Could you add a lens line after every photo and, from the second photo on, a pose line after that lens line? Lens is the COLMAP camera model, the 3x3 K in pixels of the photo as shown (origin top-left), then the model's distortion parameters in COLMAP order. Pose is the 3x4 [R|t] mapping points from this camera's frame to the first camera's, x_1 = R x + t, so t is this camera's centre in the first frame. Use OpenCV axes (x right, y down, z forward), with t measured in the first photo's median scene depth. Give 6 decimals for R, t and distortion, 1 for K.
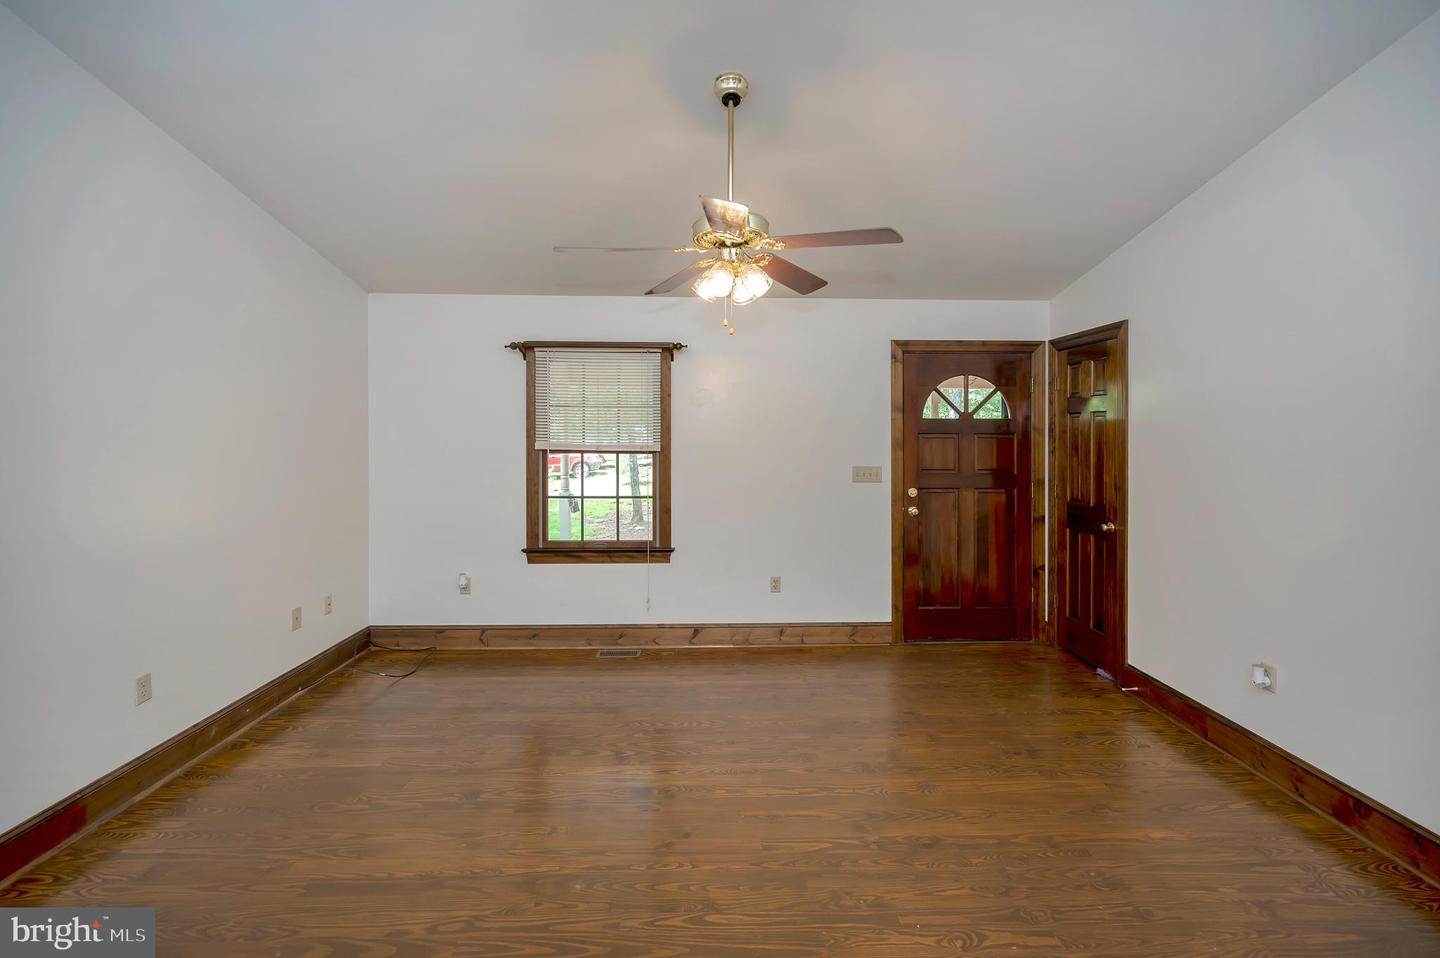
lens RADIAL K [[594.8, 0, 722.2], [0, 594.8, 432.1], [0, 0, 1]] dist [0.000642, 0.000013]
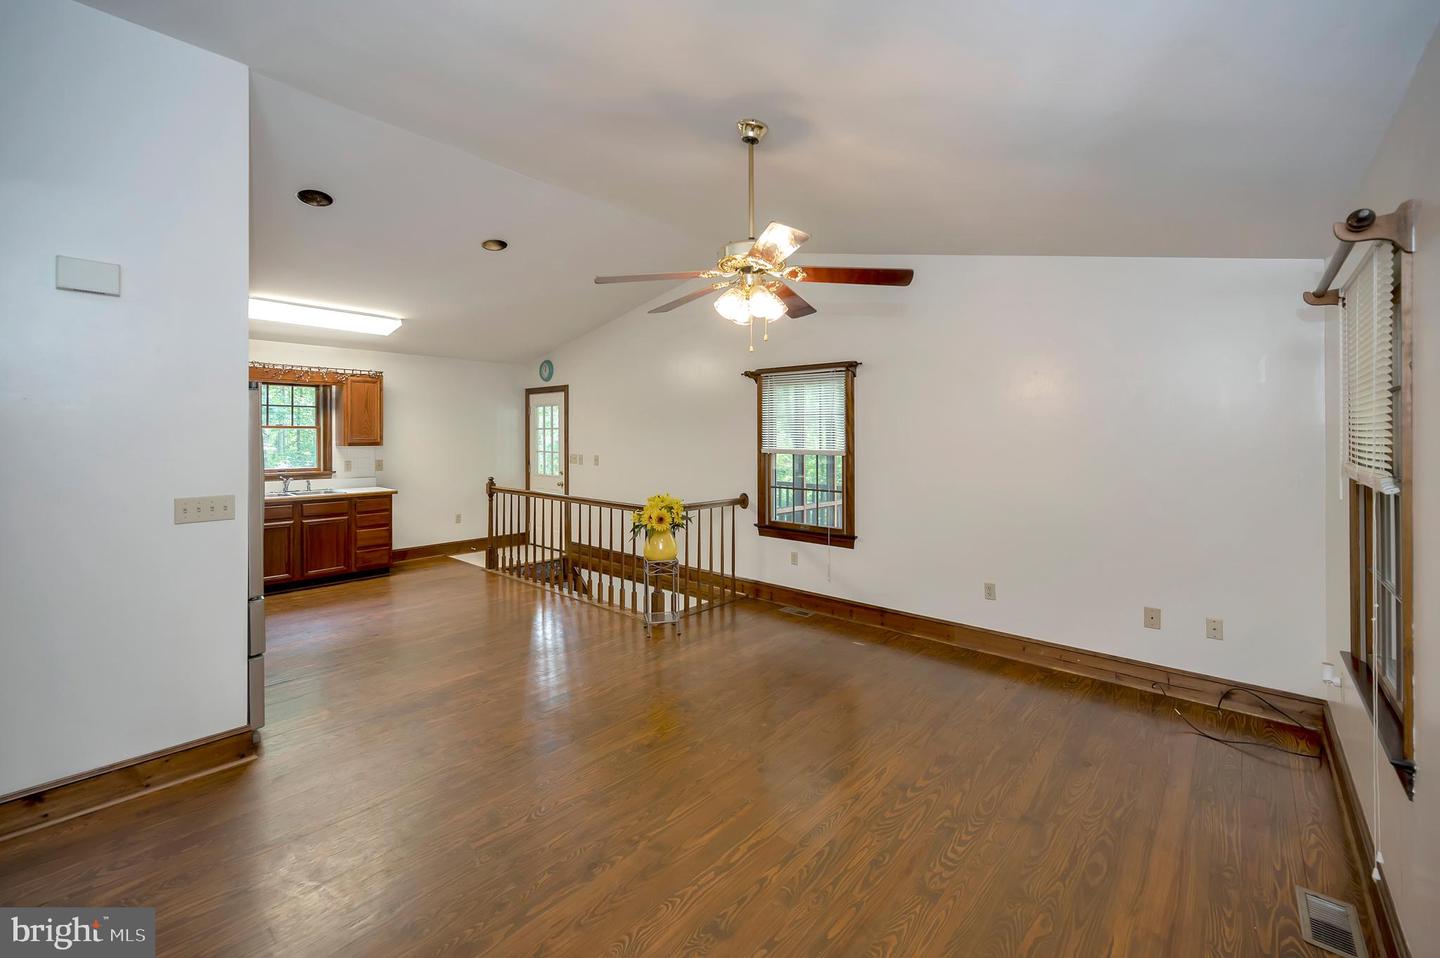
lens RADIAL K [[594.8, 0, 722.2], [0, 594.8, 432.1], [0, 0, 1]] dist [0.000642, 0.000013]
pose [[-0.679093, -0.009243, -0.733995, 0.881612], [-0.003467, 0.999950, -0.009384, -0.007660], [0.734045, -0.003828, -0.679091, 1.738258]]
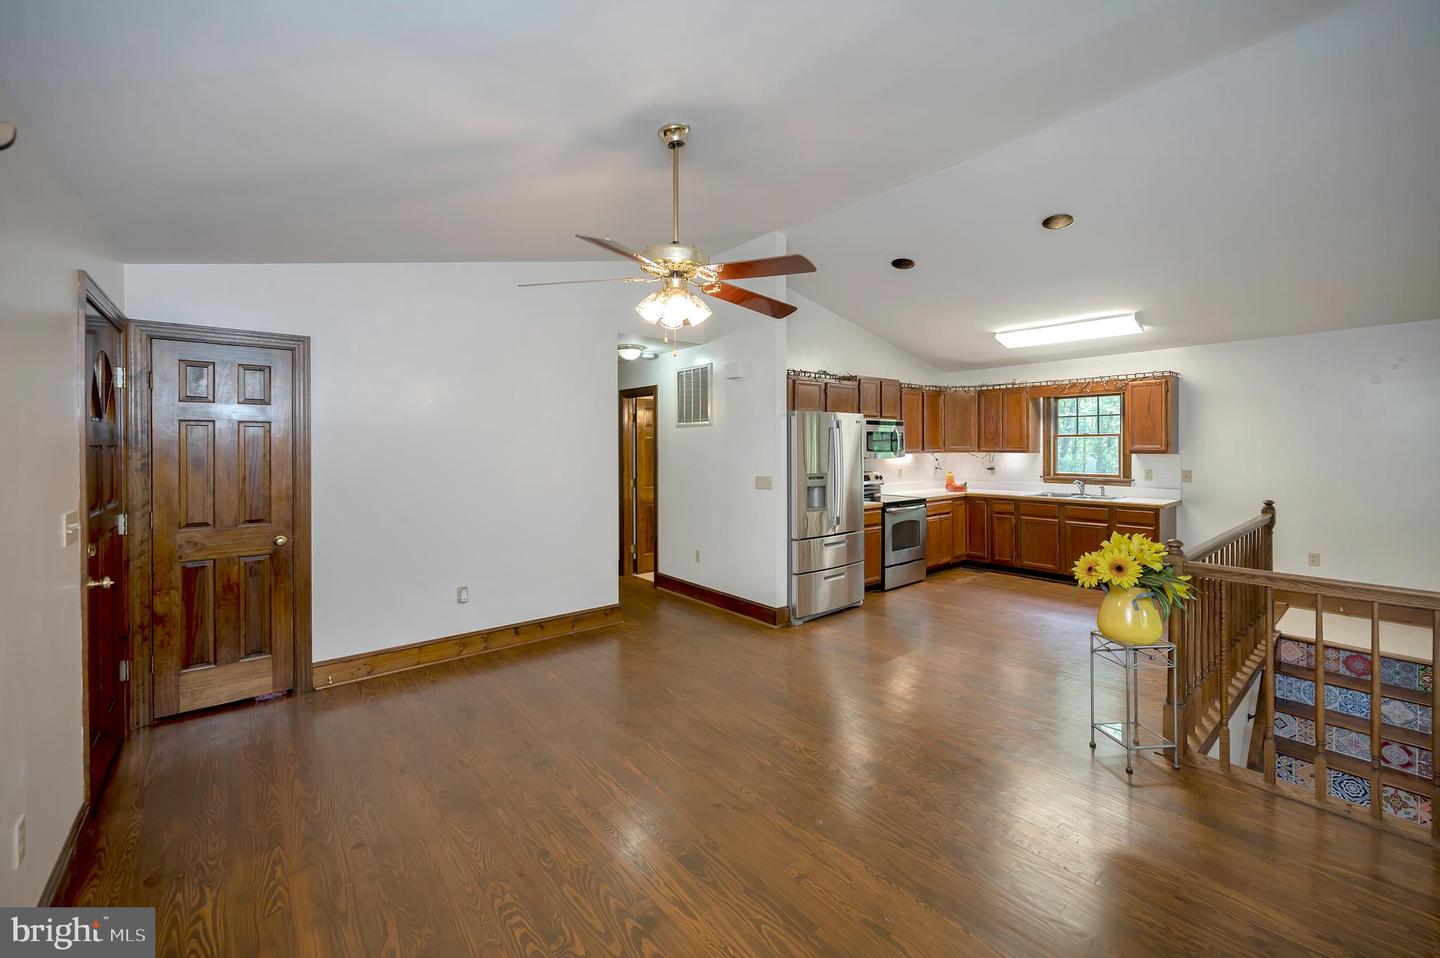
lens RADIAL K [[580.2, 0, 724.4], [0, 580.2, 449.7], [0, 0, 1]] dist [-0.000984, -0.000093]
pose [[-0.619612, -0.005280, 0.784891, -0.900597], [0.000299, 0.999976, 0.006963, 0.000659], [-0.784908, 0.004549, -0.619595, 1.626700]]
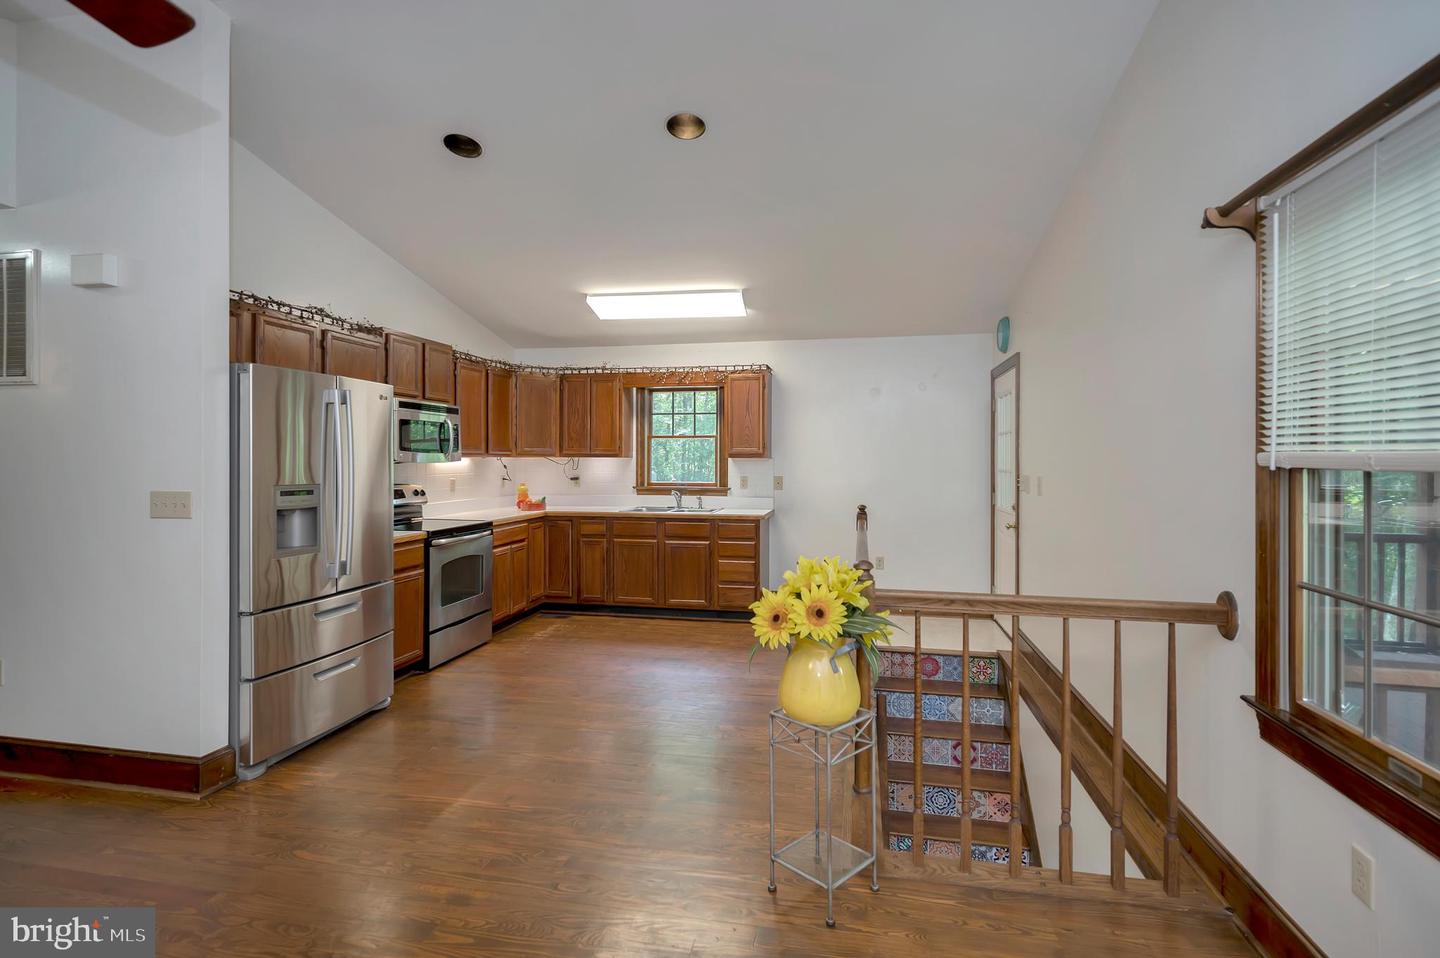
lens RADIAL K [[684.2, 0, 727.8], [0, 684.2, 463.5], [0, 0, 1]] dist [0.001860, 0.000455]
pose [[-0.976583, -0.007605, 0.215007, -0.545985], [-0.007305, 0.999971, 0.002190, 0.054288], [-0.215018, 0.000568, -0.976610, 1.163002]]
